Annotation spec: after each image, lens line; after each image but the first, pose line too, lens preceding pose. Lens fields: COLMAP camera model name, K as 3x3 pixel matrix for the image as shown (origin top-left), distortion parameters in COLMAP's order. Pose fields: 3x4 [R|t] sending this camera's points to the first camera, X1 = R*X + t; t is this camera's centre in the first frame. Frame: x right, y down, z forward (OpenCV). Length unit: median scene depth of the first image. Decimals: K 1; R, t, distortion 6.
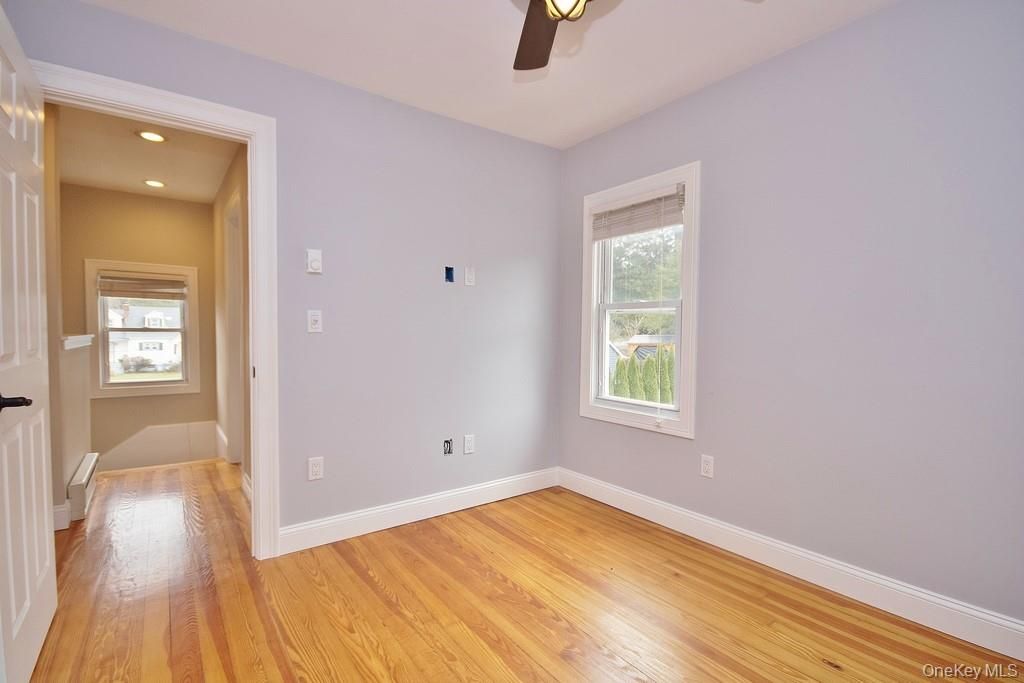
lens RADIAL K [[478.8, 0, 523.7], [0, 478.8, 344.9], [0, 0, 1]] dist [0.003262, -0.008813]
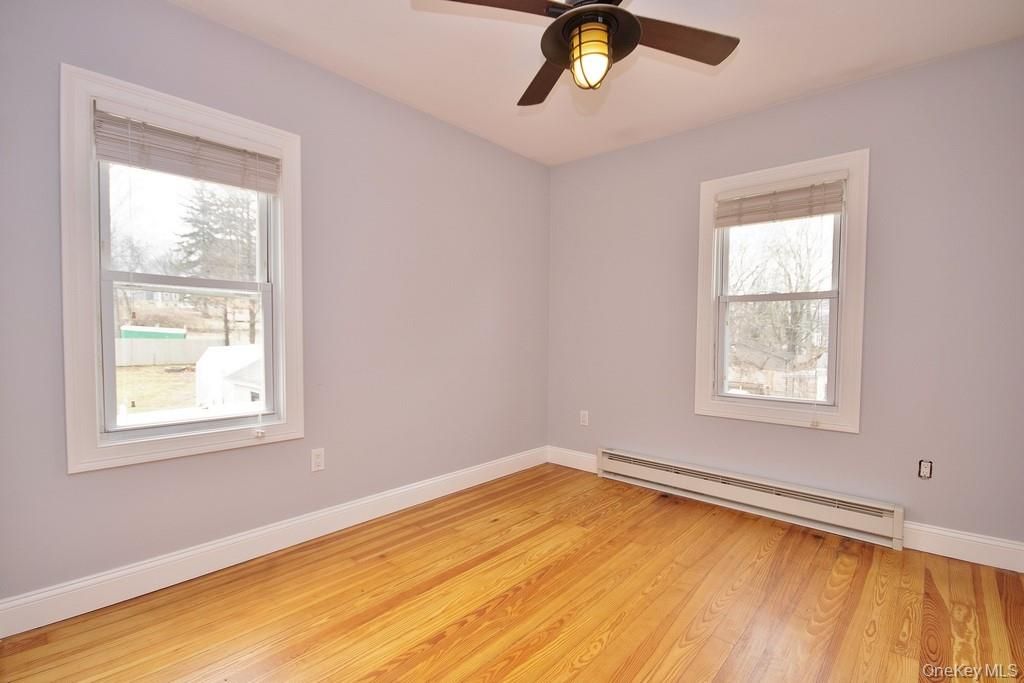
lens RADIAL K [[478.8, 0, 501.5], [0, 478.8, 348.1], [0, 0, 1]] dist [0.003262, -0.008813]
pose [[-0.194217, -0.039428, 0.980166, -0.645372], [0.010166, 0.999057, 0.042203, -0.012890], [-0.980906, 0.018160, -0.193633, 0.822630]]
